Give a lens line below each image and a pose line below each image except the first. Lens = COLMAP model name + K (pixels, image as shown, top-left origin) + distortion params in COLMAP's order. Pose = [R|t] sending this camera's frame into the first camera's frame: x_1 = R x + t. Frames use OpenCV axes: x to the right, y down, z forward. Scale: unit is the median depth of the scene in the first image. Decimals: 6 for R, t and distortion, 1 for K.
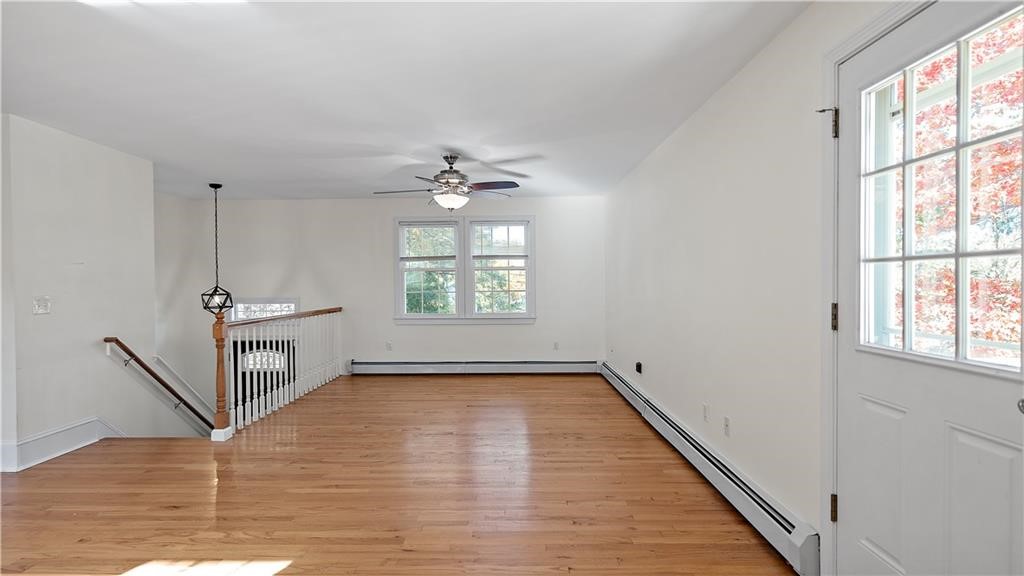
lens RADIAL K [[492.3, 0, 512.0], [0, 492.3, 288.0], [0, 0, 1]] dist [-0.005805, -0.000495]
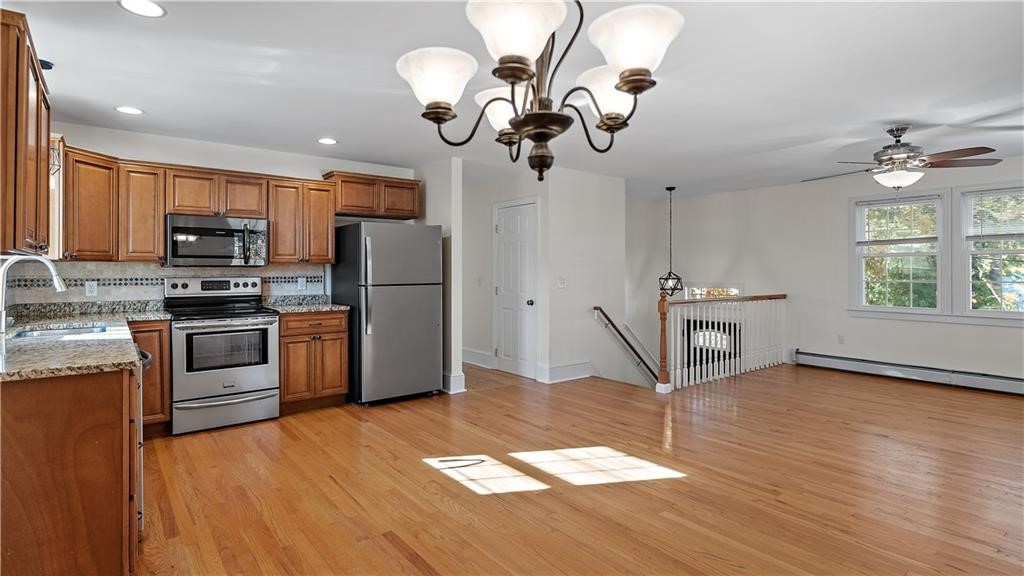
lens RADIAL K [[512.5, 0, 494.2], [0, 512.5, 272.2], [0, 0, 1]] dist [0.001352, 0.000286]
pose [[0.609703, 0.010869, -0.792556, 0.168543], [-0.013792, 0.999900, 0.003102, -0.000504], [0.792510, 0.009040, 0.609792, -0.141705]]
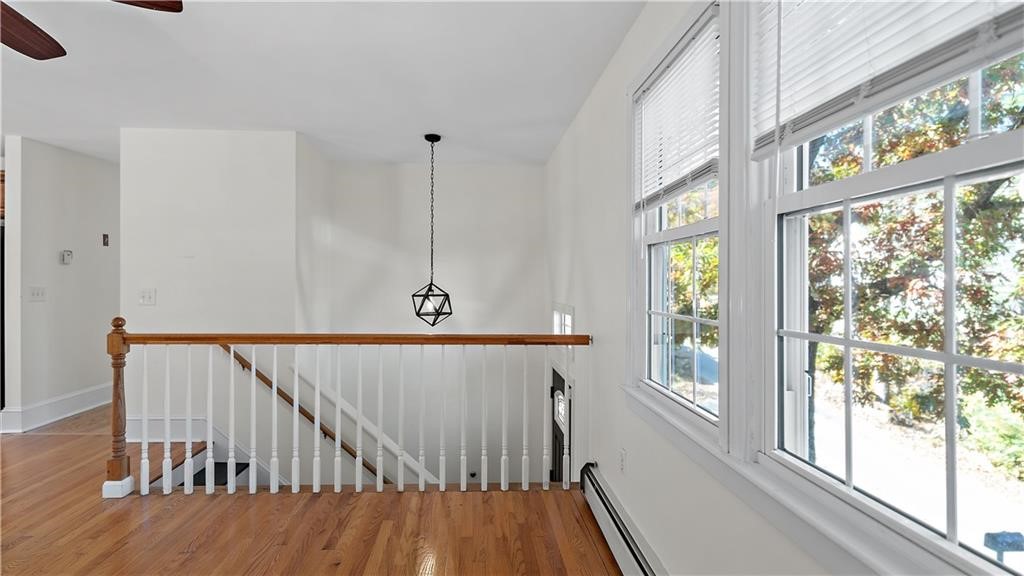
lens RADIAL K [[523.5, 0, 500.4], [0, 523.5, 285.1], [0, 0, 1]] dist [-0.000234, -0.000196]
pose [[0.058085, 0.016783, -0.998171, 0.176723], [-0.018509, 0.999705, 0.015732, -0.018272], [0.998140, 0.017562, 0.058379, 1.323726]]
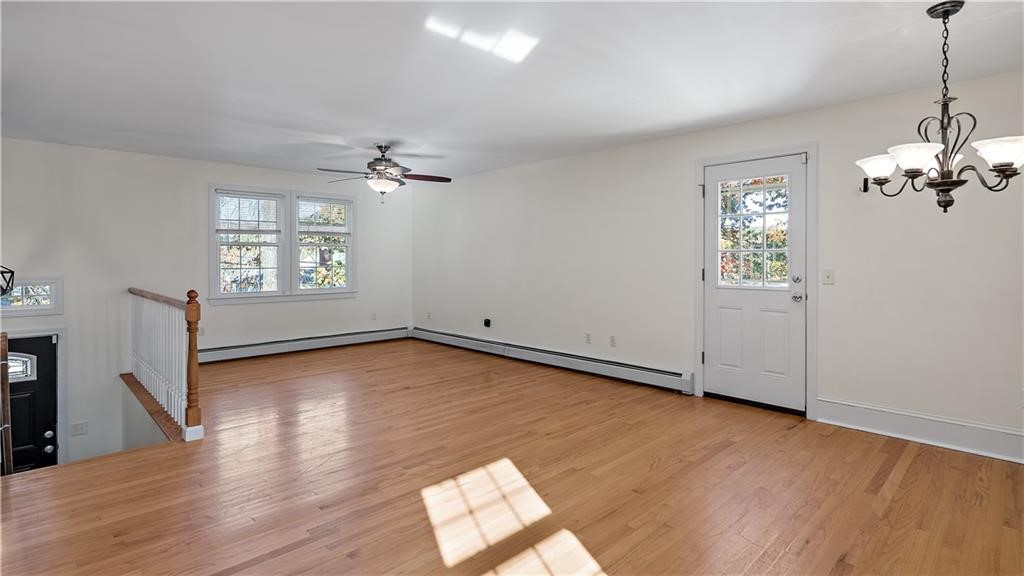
lens RADIAL K [[490.7, 0, 515.2], [0, 490.7, 259.9], [0, 0, 1]] dist [-0.001252, -0.000216]
pose [[0.706206, 0.008614, 0.707954, -0.700571], [0.000844, 0.999915, -0.013009, 0.007616], [-0.708006, 0.009784, 0.706139, -0.003077]]
